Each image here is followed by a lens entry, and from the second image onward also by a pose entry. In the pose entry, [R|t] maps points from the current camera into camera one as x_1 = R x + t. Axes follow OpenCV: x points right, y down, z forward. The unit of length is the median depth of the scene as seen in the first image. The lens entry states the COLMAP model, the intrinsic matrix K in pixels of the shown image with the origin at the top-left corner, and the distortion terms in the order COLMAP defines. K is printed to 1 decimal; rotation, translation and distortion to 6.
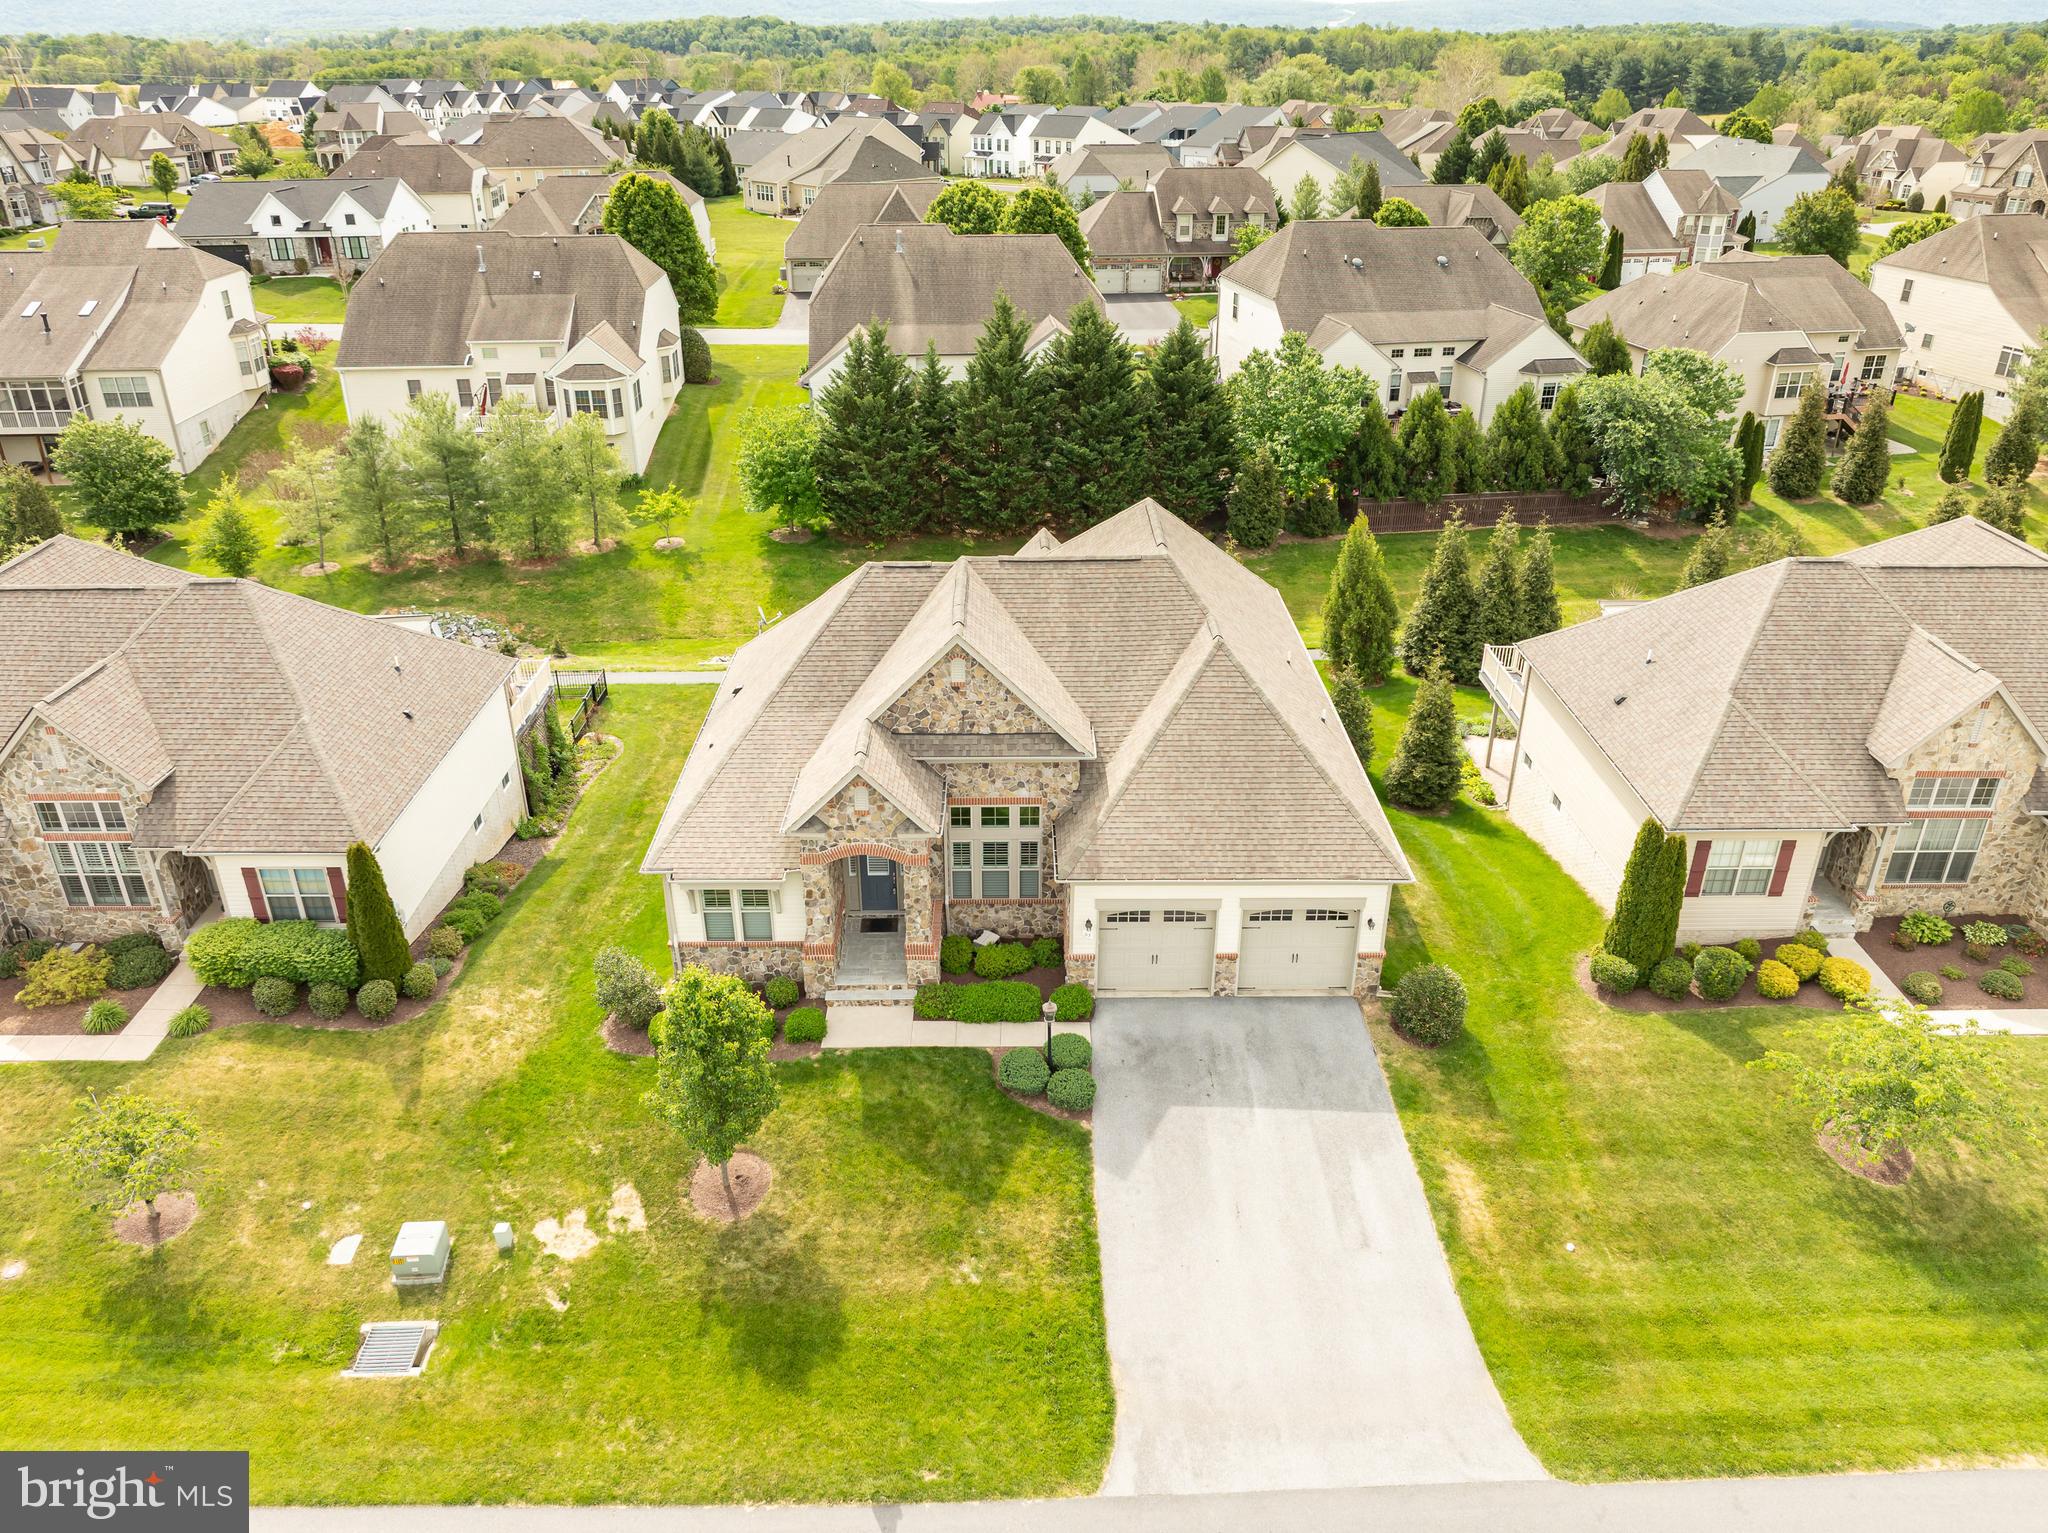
lens RADIAL K [[1449.8, 0, 1025.7], [0, 1449.8, 768.6], [0, 0, 1]] dist [-0.052226, 0.026652]
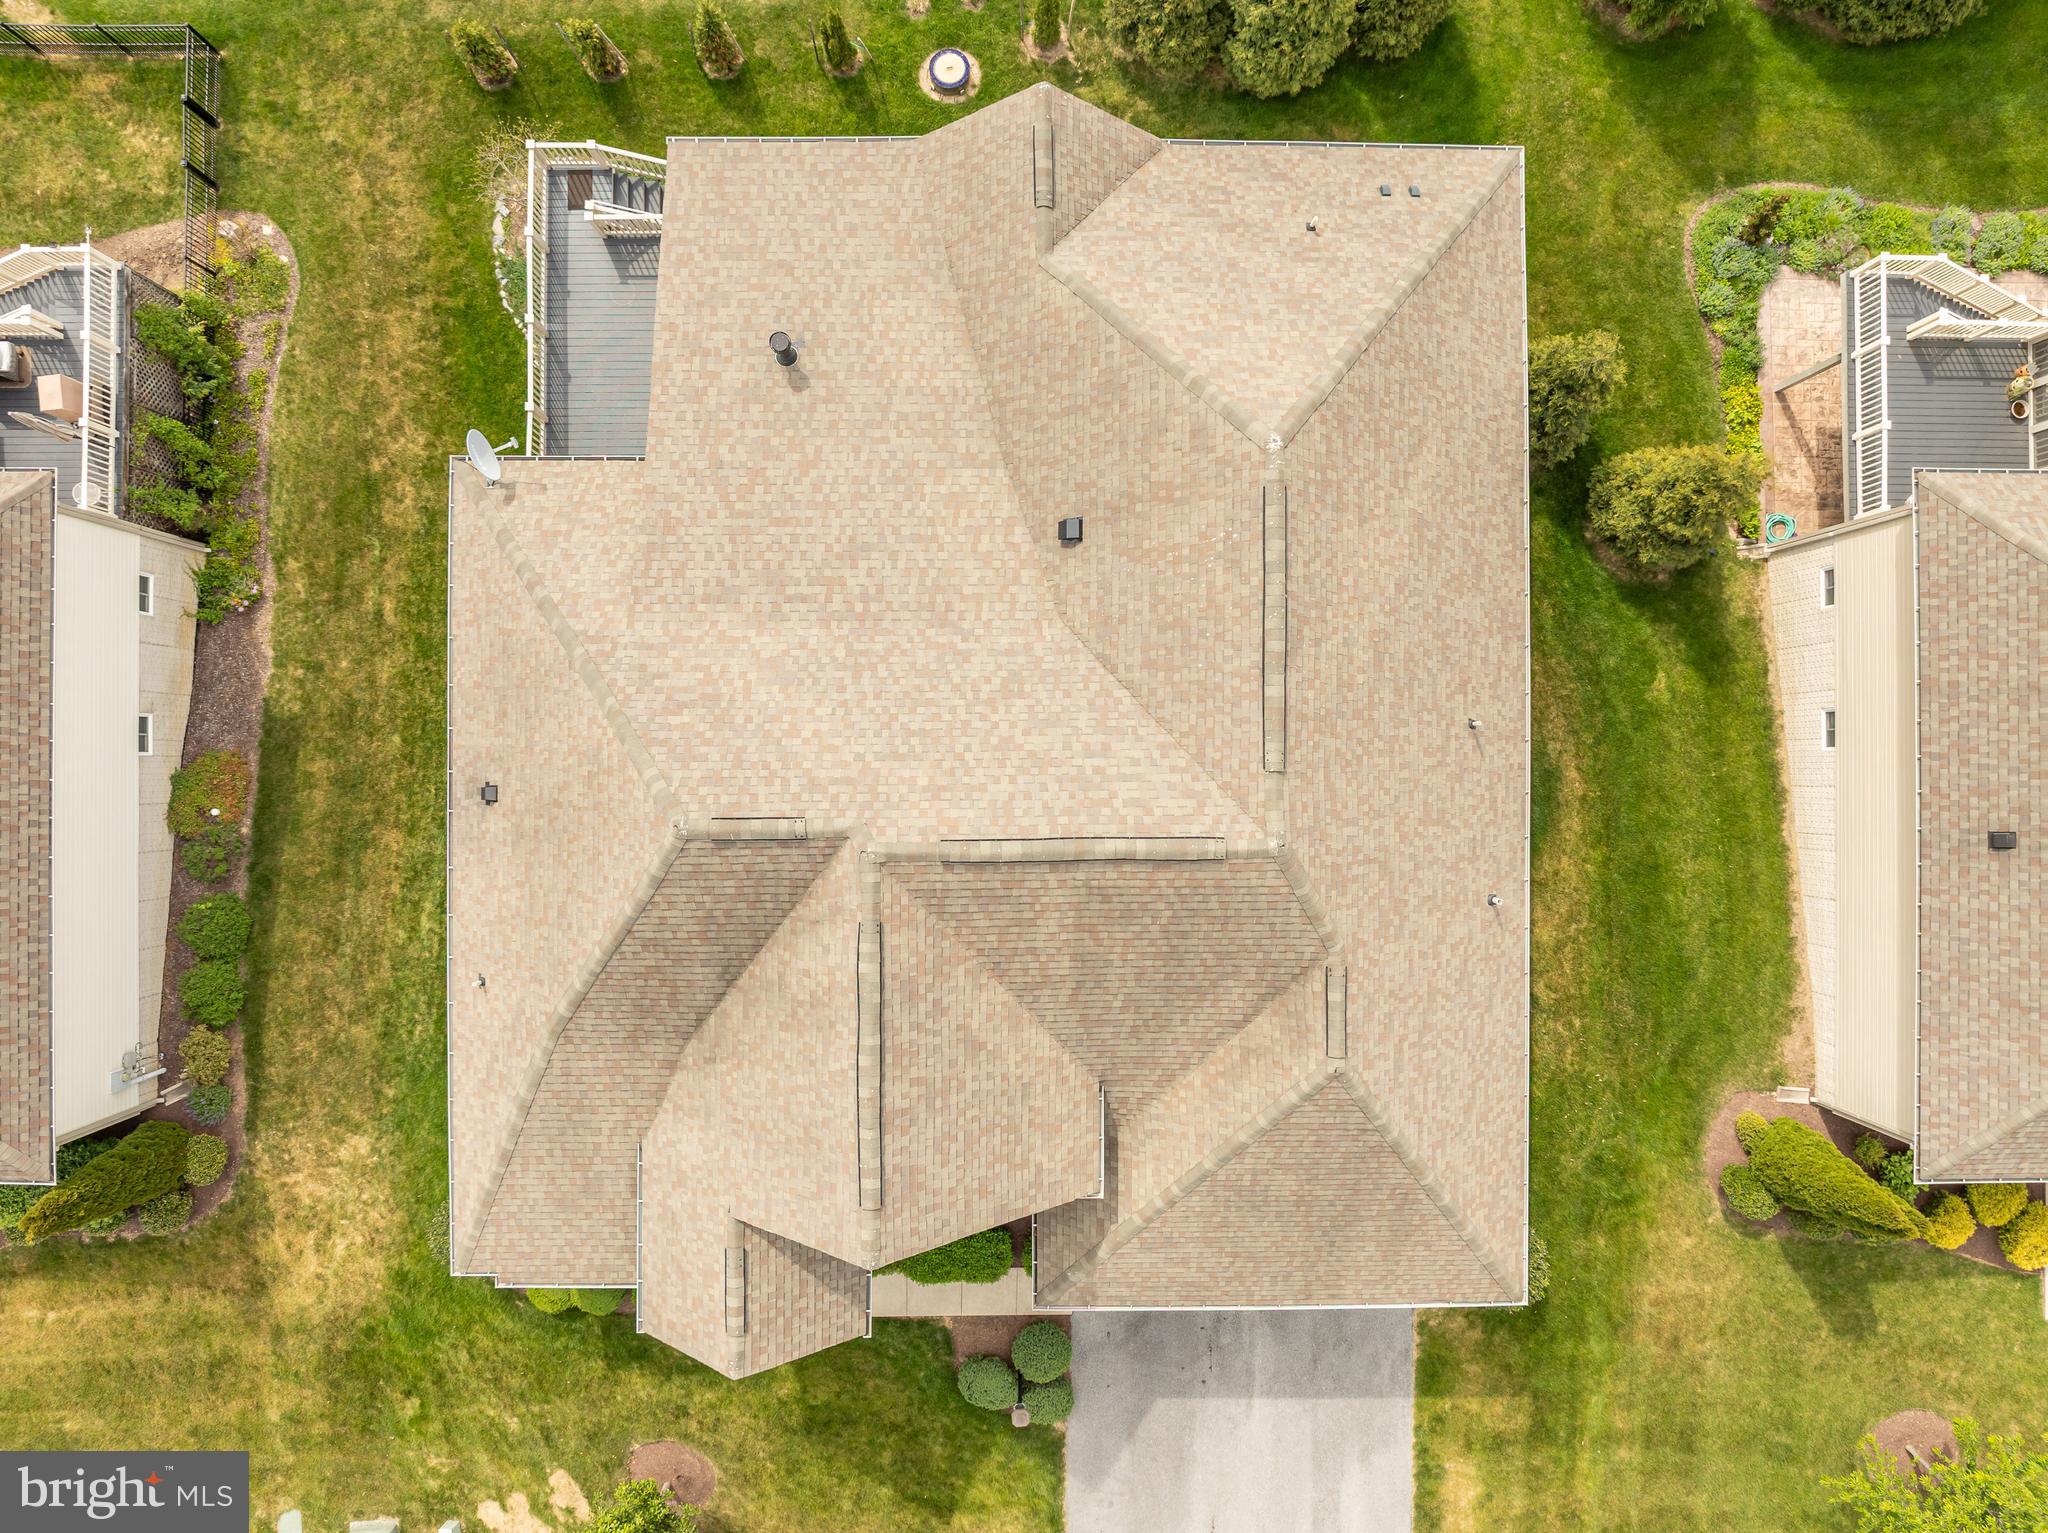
lens RADIAL K [[1449.8, 0, 1016.1], [0, 1449.8, 771.0], [0, 0, 1]] dist [-0.052226, 0.026652]
pose [[0.999879, 0.005744, 0.014438, -0.000136], [-0.015472, 0.454421, 0.890652, -0.662165], [-0.001445, -0.890768, 0.454455, 0.881237]]
